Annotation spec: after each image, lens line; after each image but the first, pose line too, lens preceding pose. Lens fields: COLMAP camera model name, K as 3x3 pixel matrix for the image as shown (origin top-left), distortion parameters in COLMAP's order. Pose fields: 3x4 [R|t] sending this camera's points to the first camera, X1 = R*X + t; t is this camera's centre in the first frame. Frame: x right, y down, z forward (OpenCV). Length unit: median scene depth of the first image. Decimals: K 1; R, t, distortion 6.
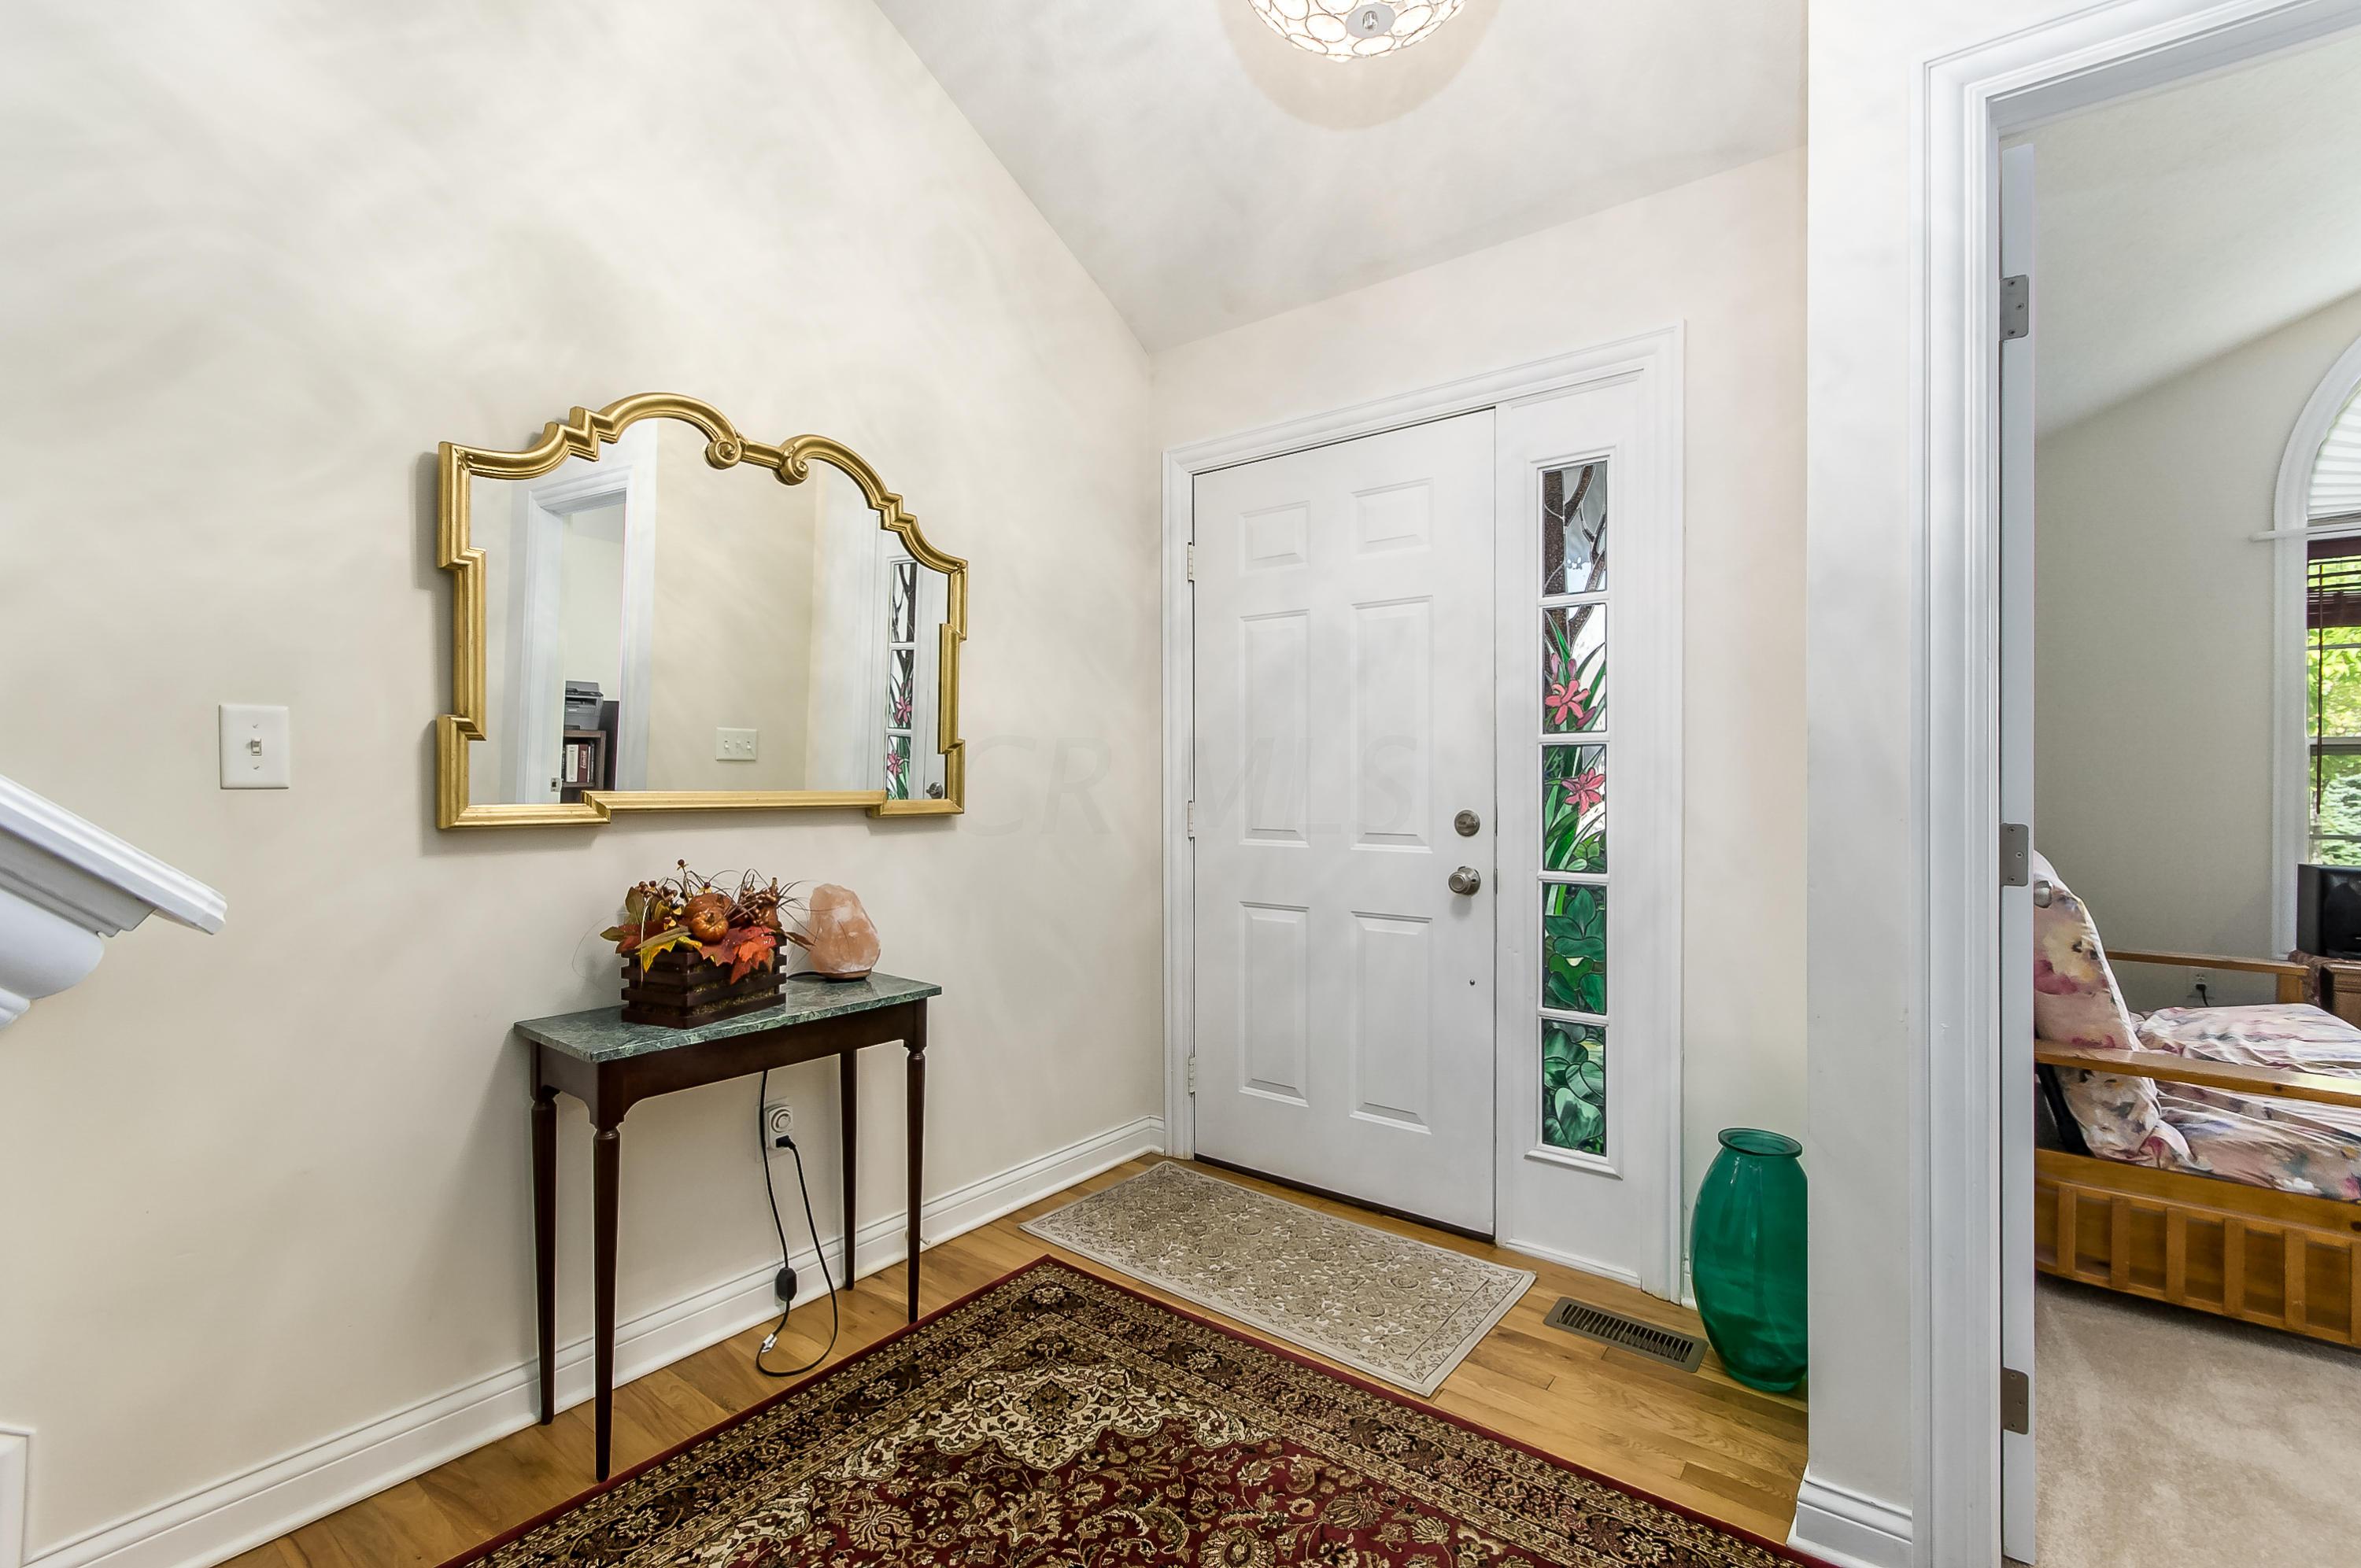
lens RADIAL K [[1050.2, 0, 1176.3], [0, 1050.2, 782.3], [0, 0, 1]] dist [0.000275, 0.000510]
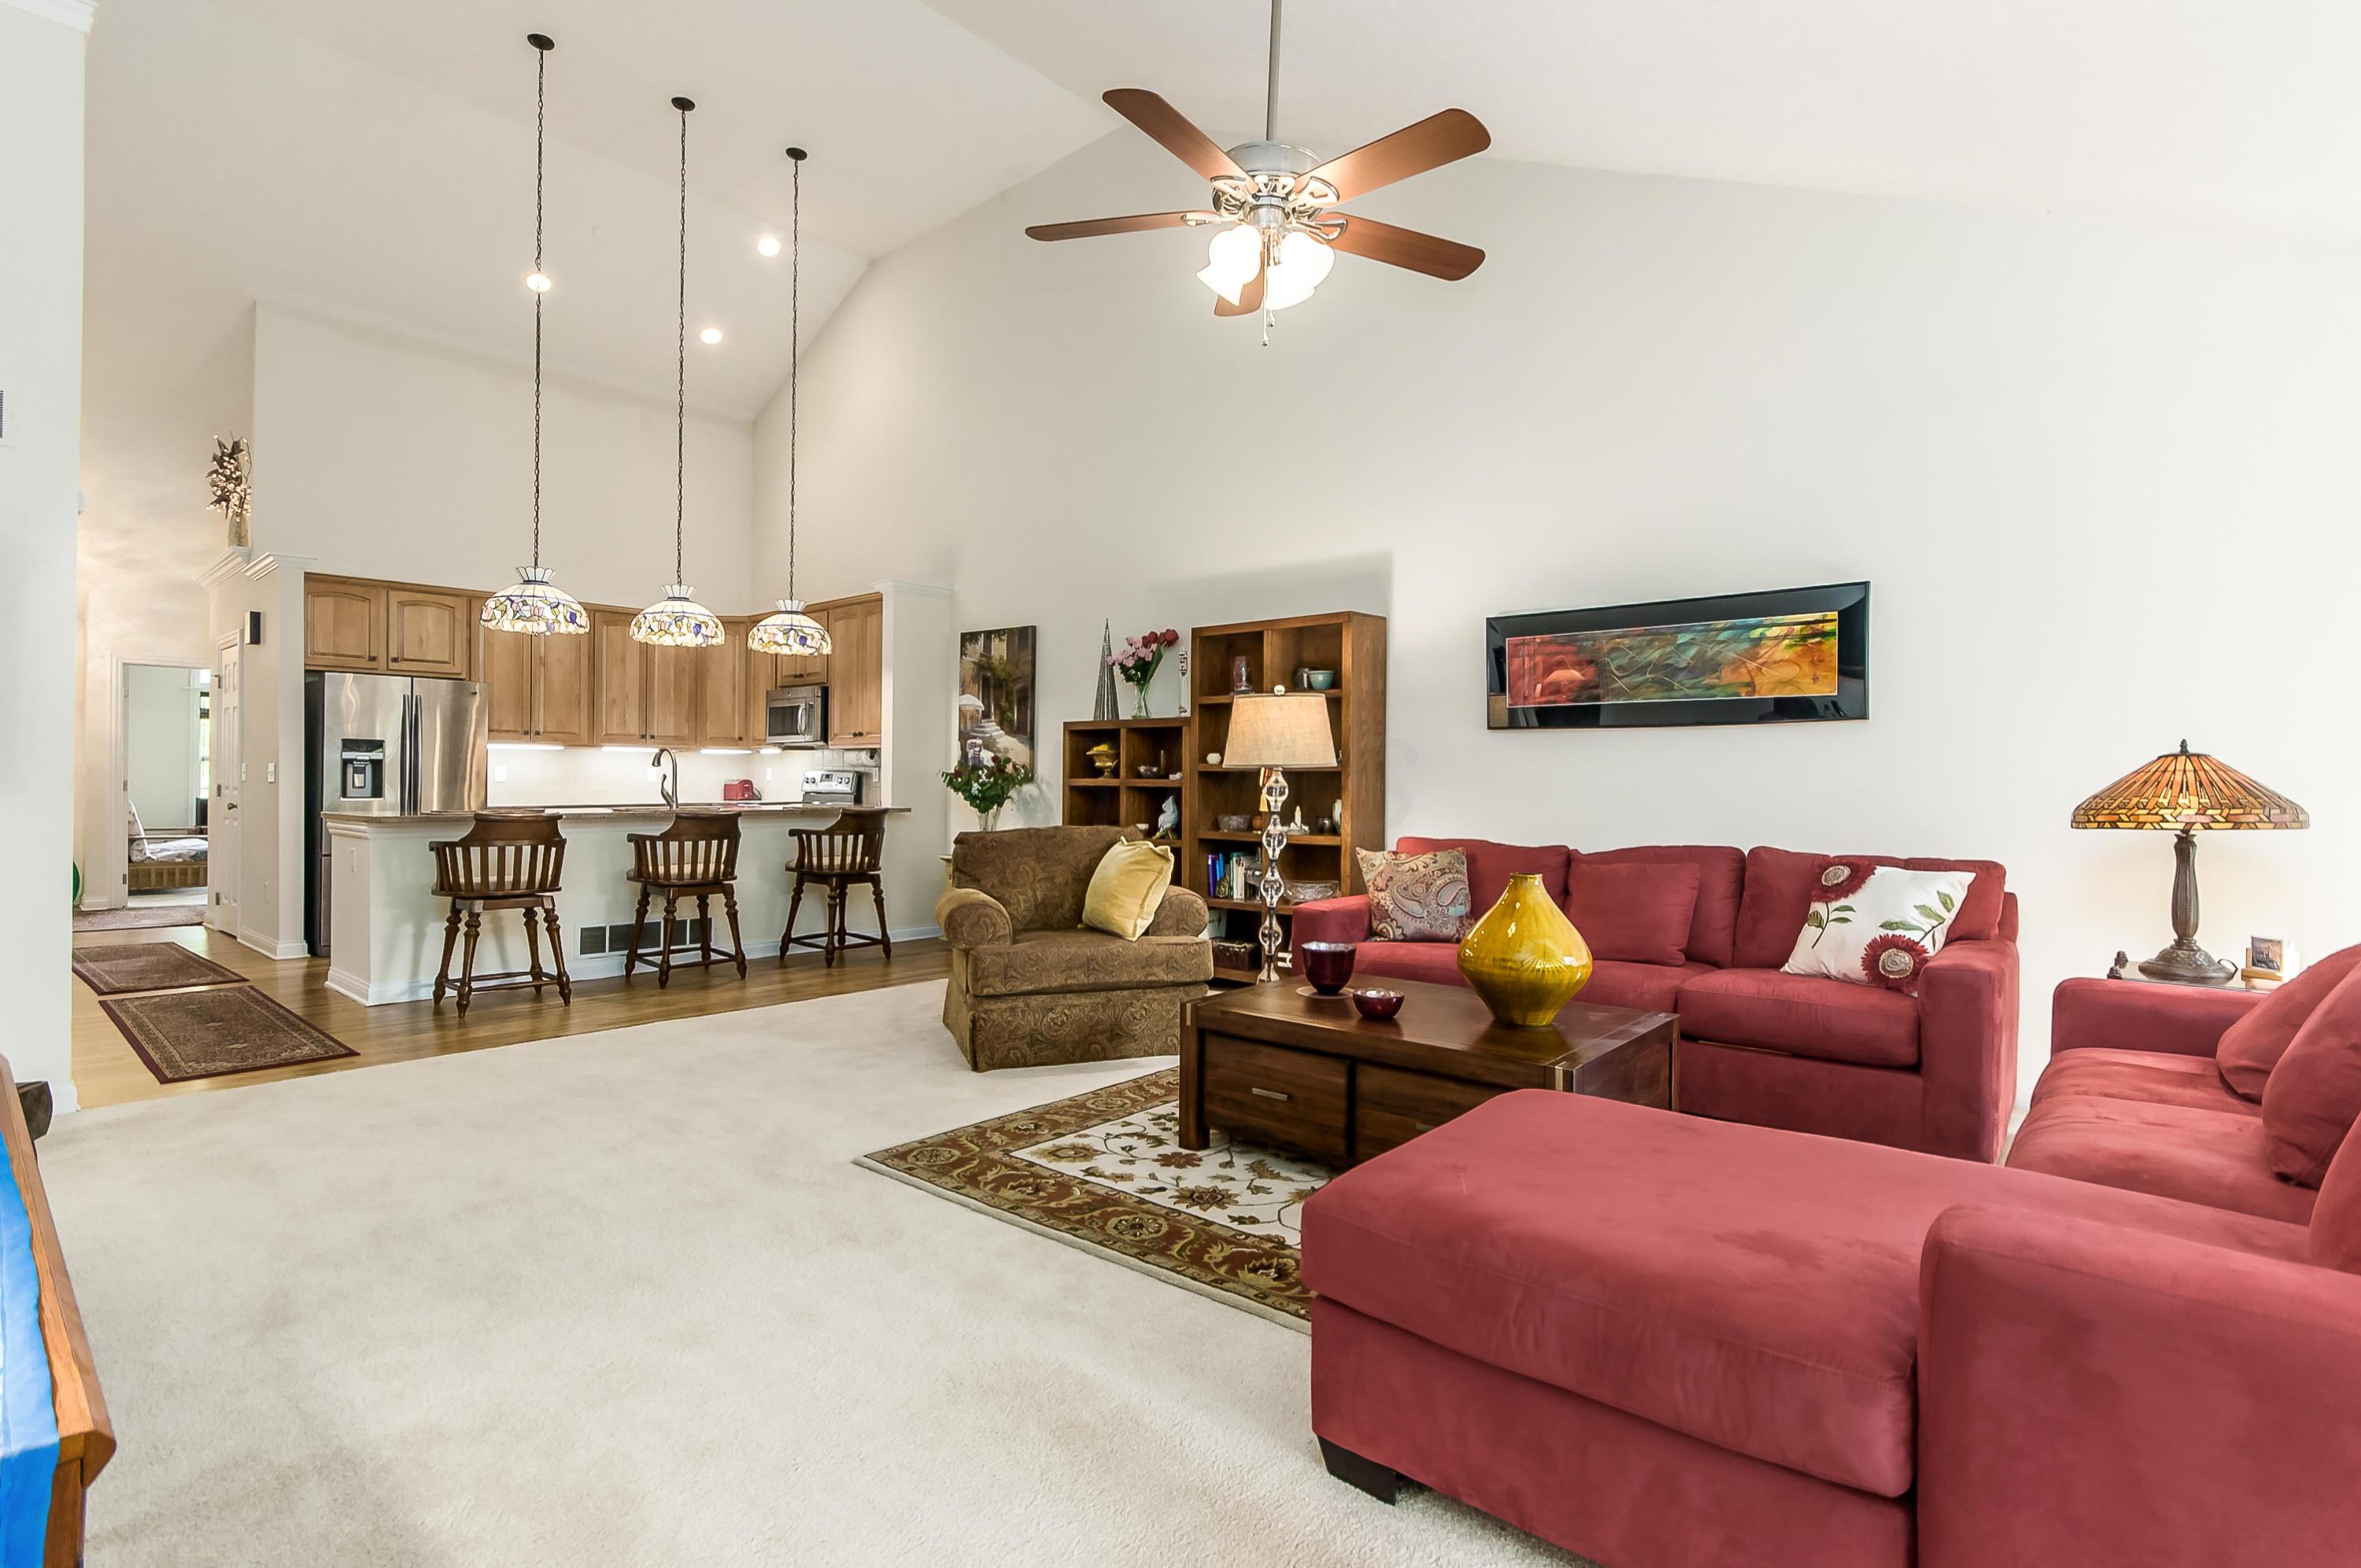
lens RADIAL K [[1135.6, 0, 1179.2], [0, 1135.6, 763.7], [0, 0, 1]] dist [-0.000976, -0.002260]
pose [[0.081742, 0.001324, 0.996653, -2.182410], [-0.003287, 0.999994, -0.001059, -0.025878], [-0.996648, -0.003189, 0.081746, -2.336732]]
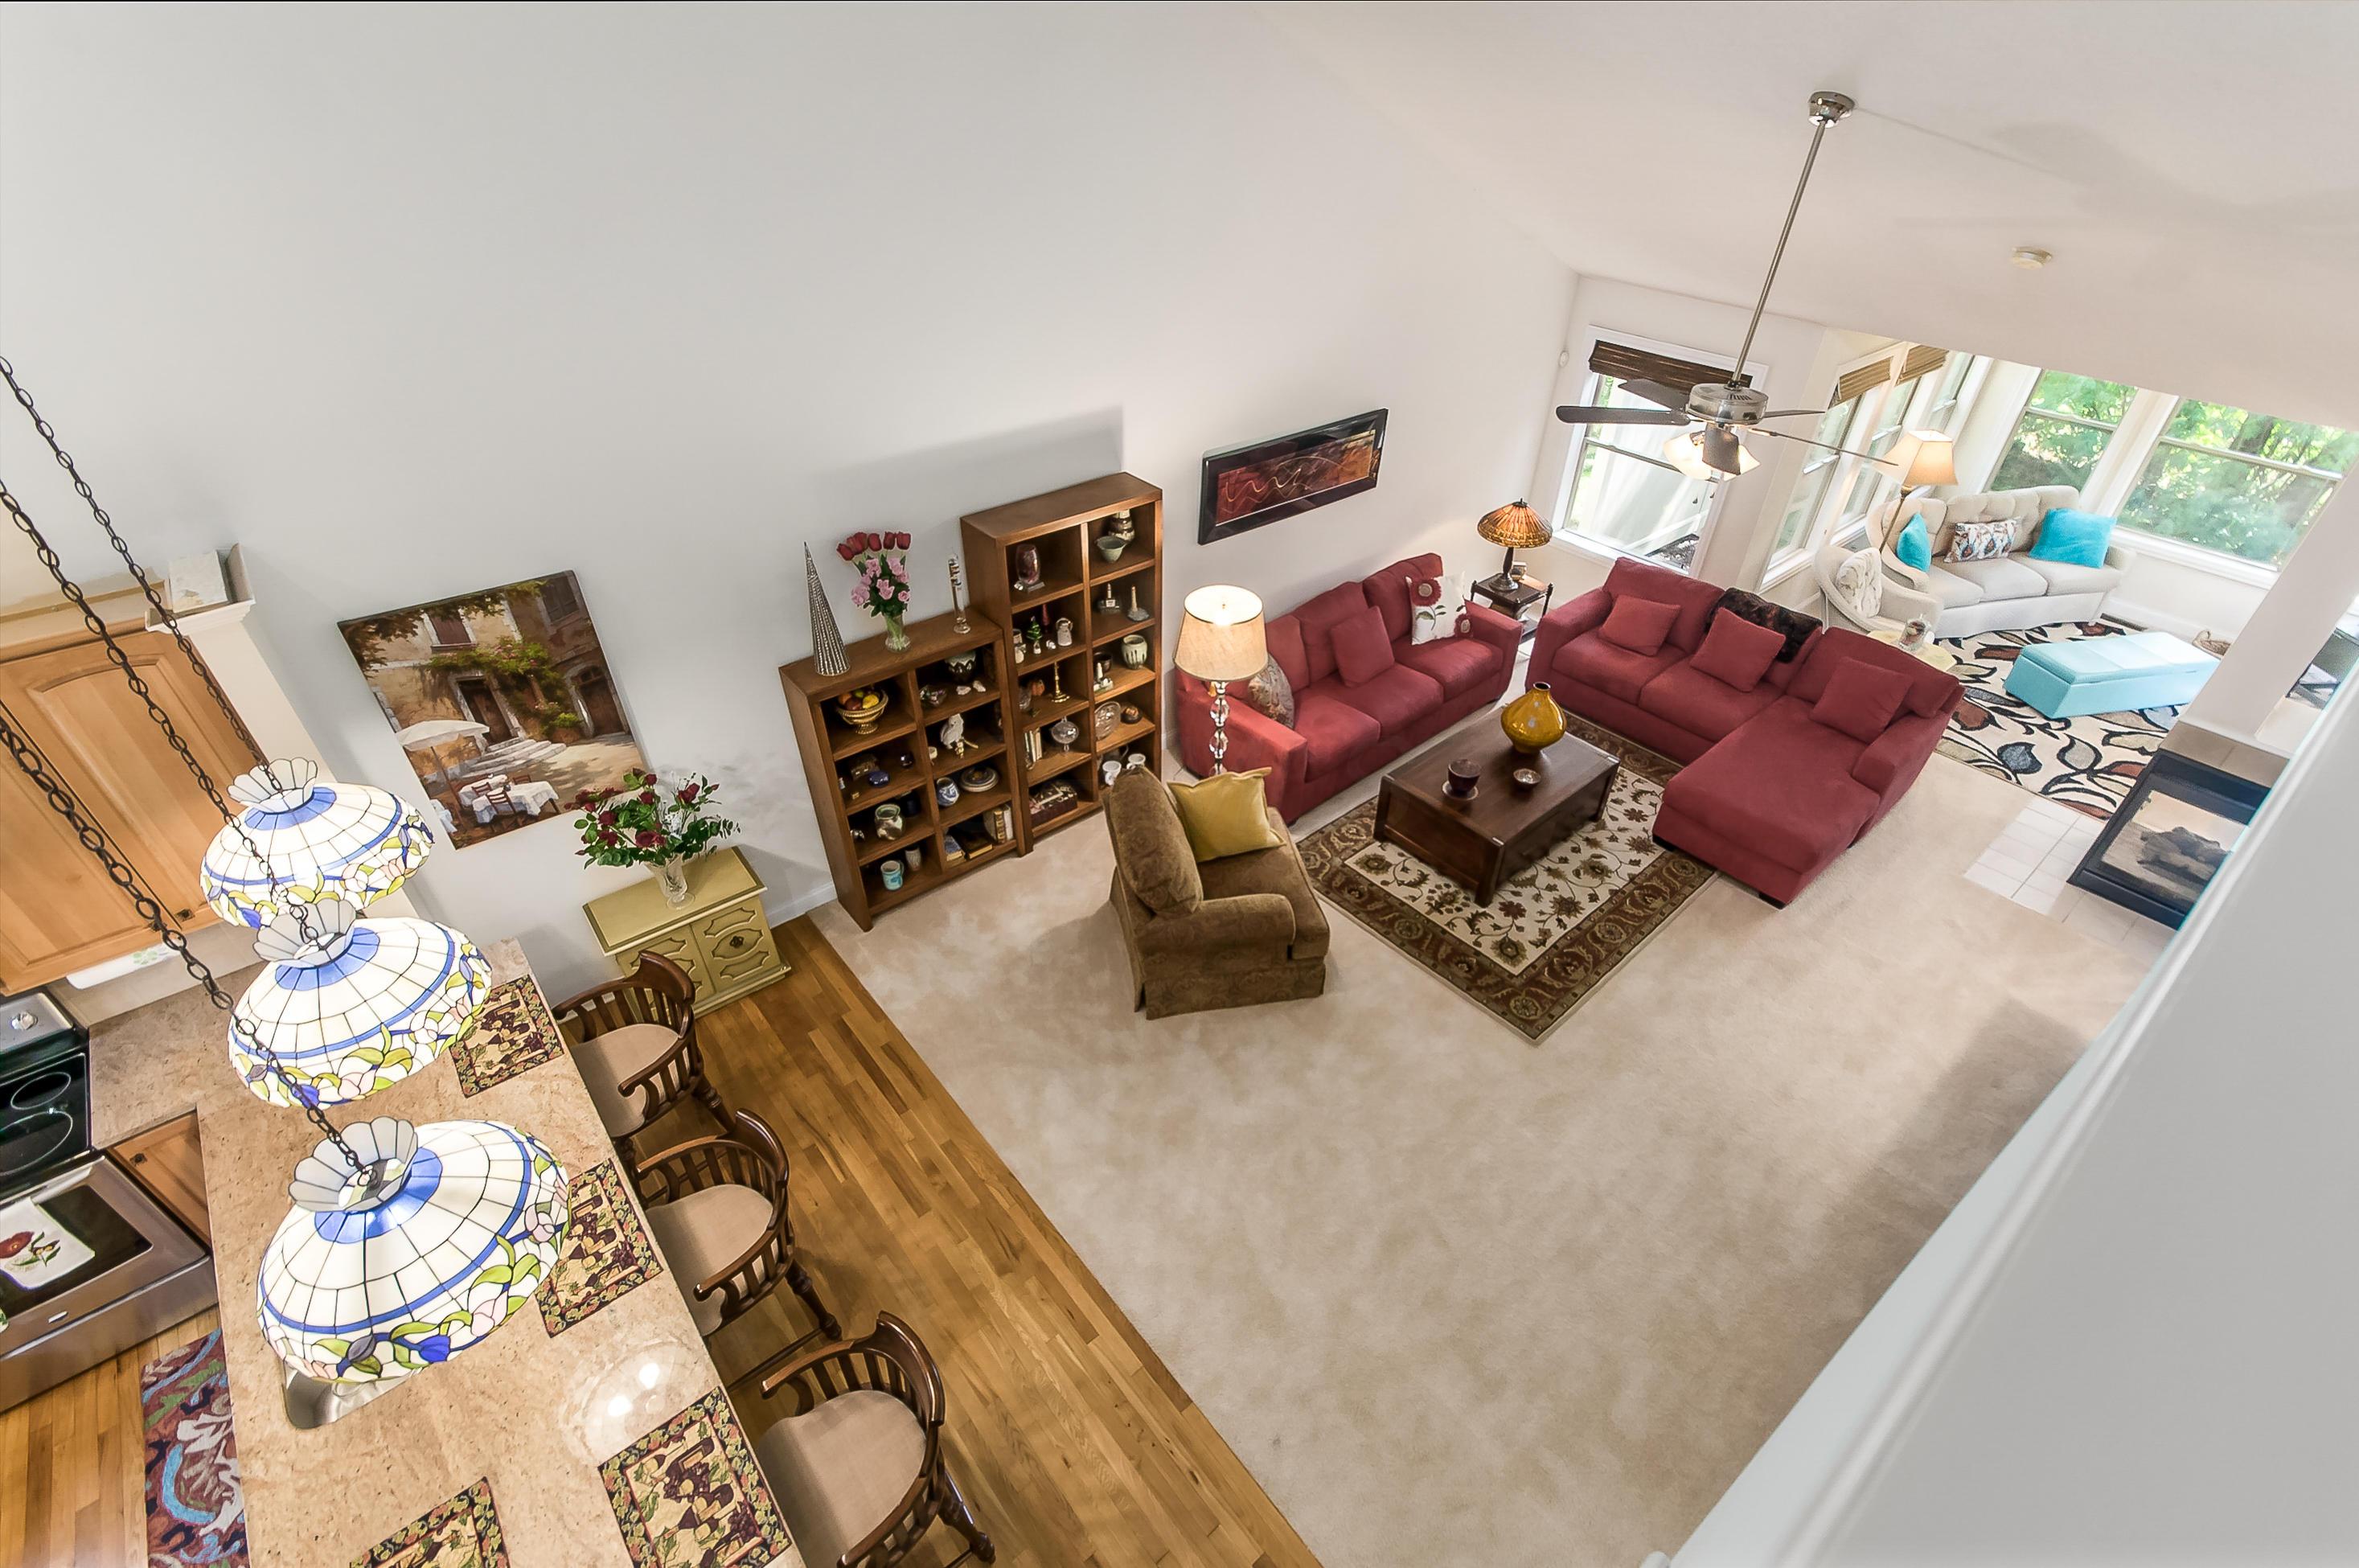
lens RADIAL K [[1049.5, 0, 1196.2], [0, 1049.5, 804.0], [0, 0, 1]] dist [0.000275, 0.000510]
pose [[-0.975547, -0.153328, 0.157475, -0.973656], [-0.025971, 0.791873, 0.610133, -0.821979], [-0.218250, 0.591124, -0.776492, -0.962005]]
